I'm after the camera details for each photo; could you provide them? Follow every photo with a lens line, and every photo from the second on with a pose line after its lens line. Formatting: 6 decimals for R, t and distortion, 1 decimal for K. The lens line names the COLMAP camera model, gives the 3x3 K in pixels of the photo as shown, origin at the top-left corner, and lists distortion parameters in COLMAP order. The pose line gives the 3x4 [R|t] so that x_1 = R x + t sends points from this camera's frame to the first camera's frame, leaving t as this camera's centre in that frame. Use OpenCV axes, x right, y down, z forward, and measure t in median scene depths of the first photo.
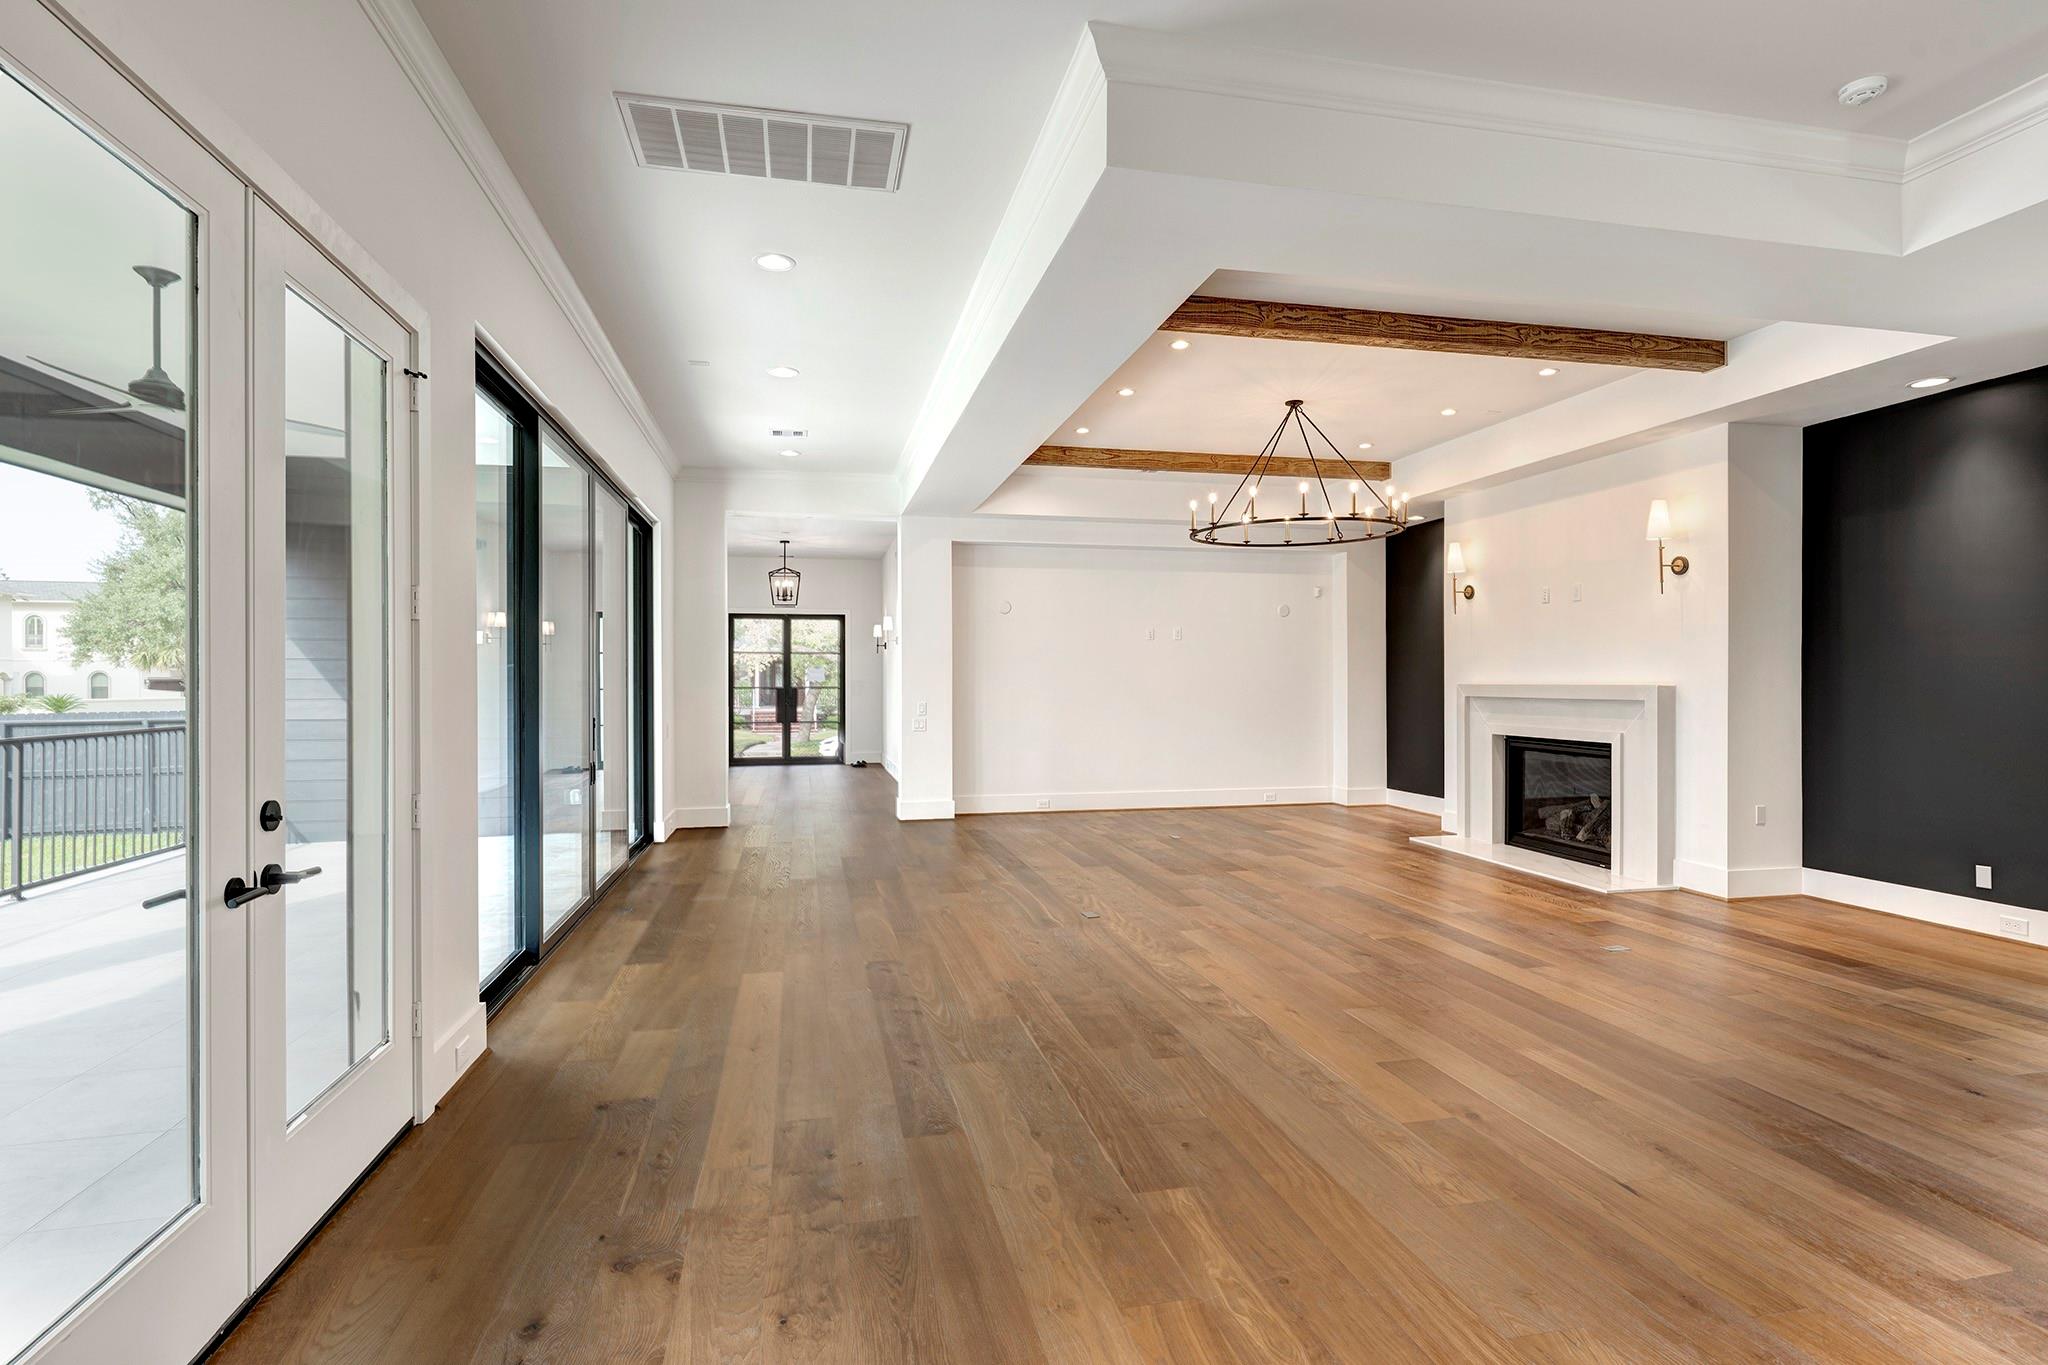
lens RADIAL K [[1000.5, 0, 1024.0], [0, 1000.5, 682.5], [0, 0, 1]] dist [-0.000335, -0.000171]
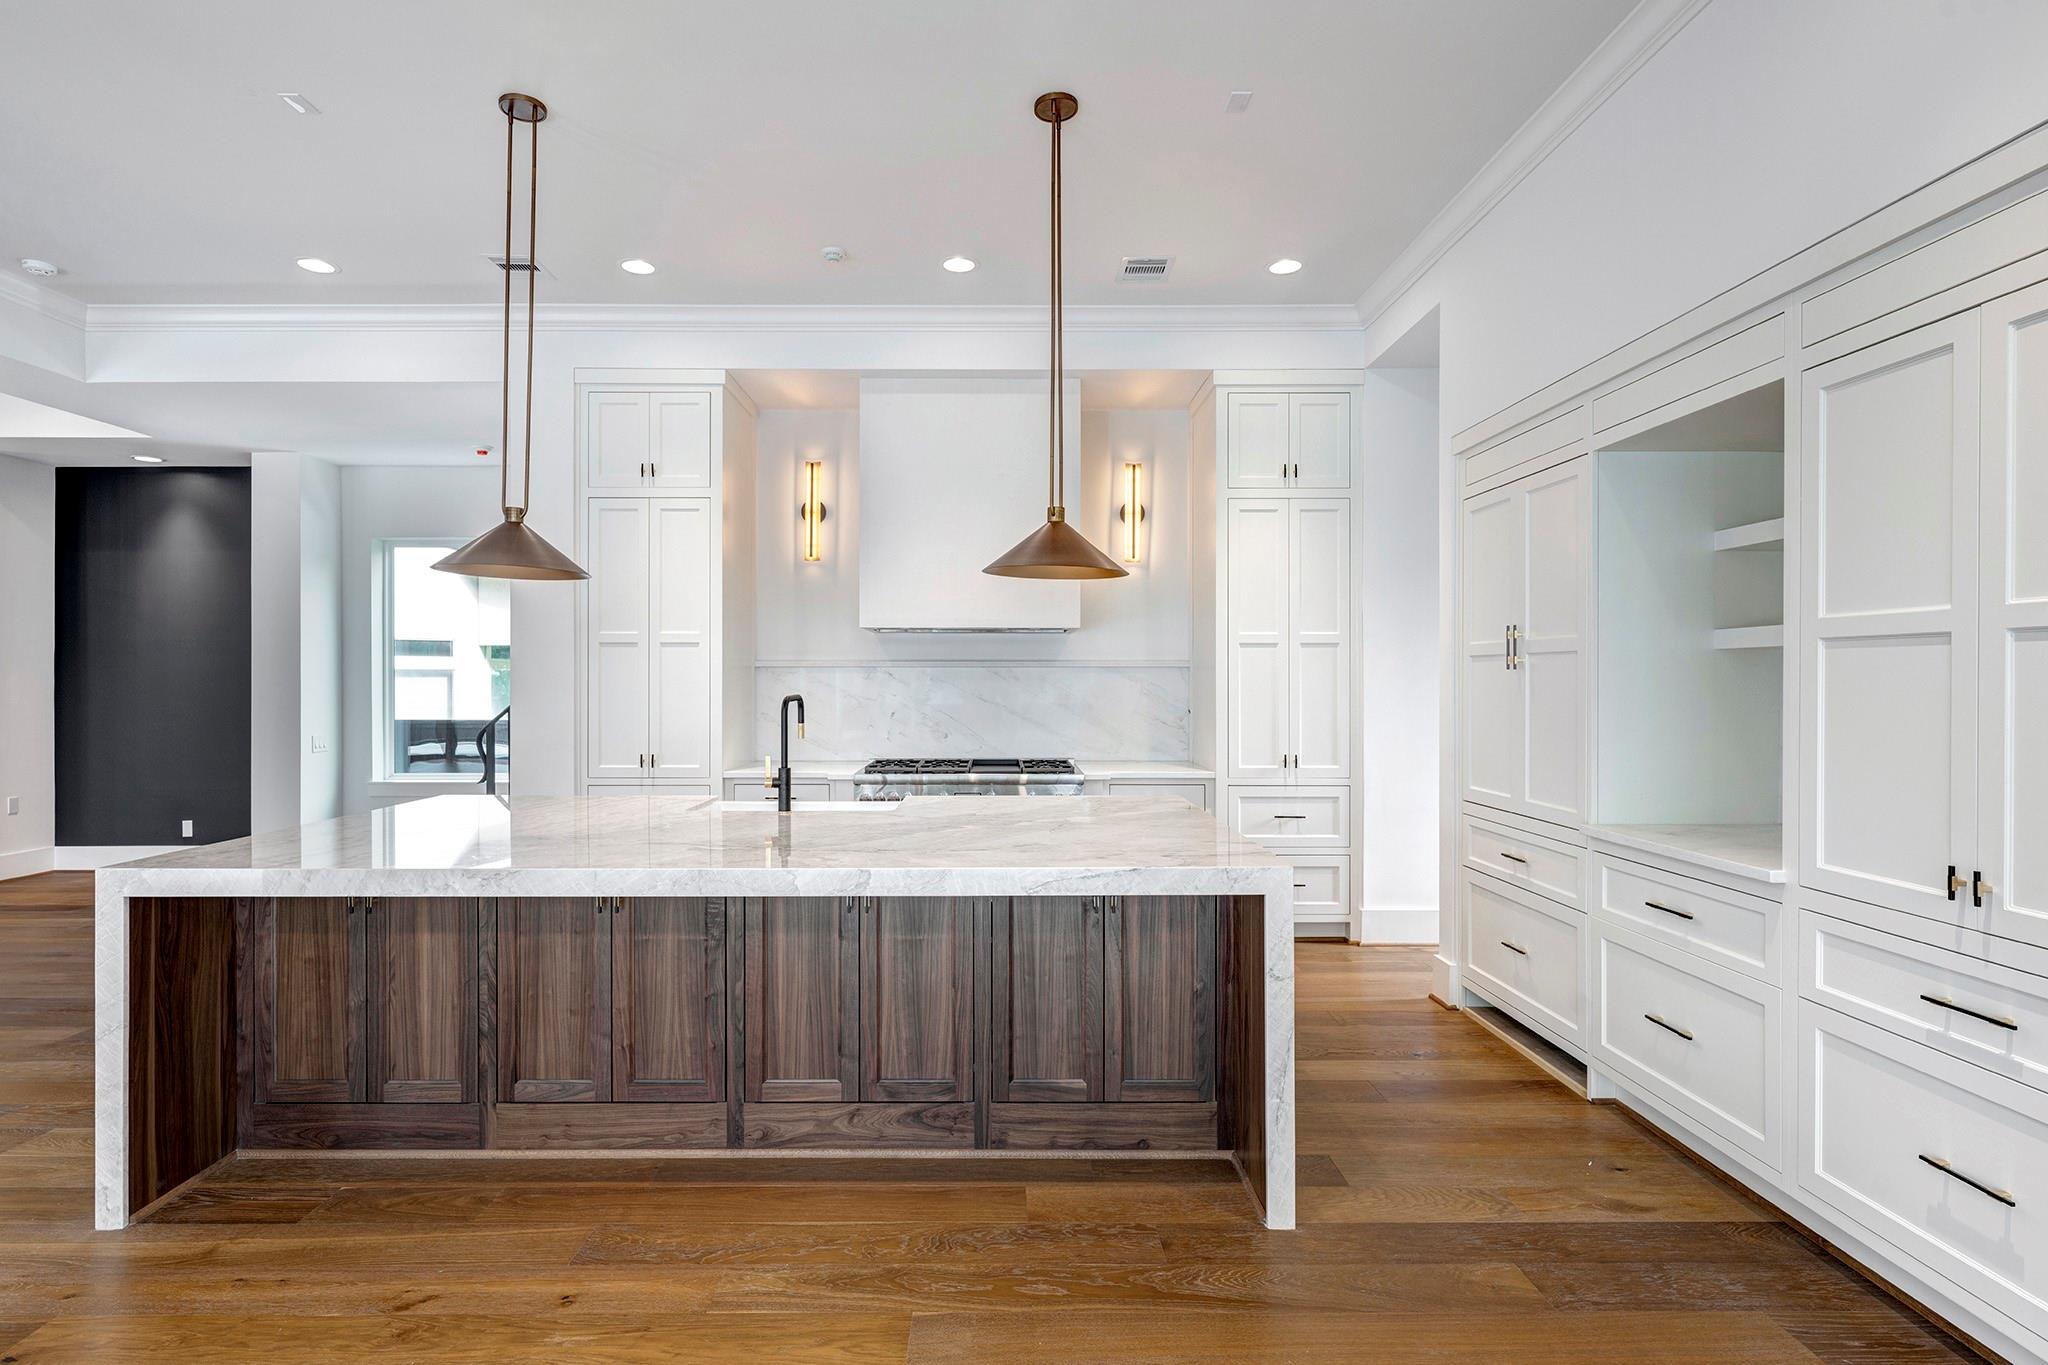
lens RADIAL K [[1038.6, 0, 1012.3], [0, 1038.6, 687.2], [0, 0, 1]] dist [-0.002898, -0.000995]
pose [[0.215952, -0.004800, 0.976392, -0.153740], [0.001780, 0.999988, 0.004522, -0.003466], [-0.976402, 0.000762, 0.215958, -0.344177]]
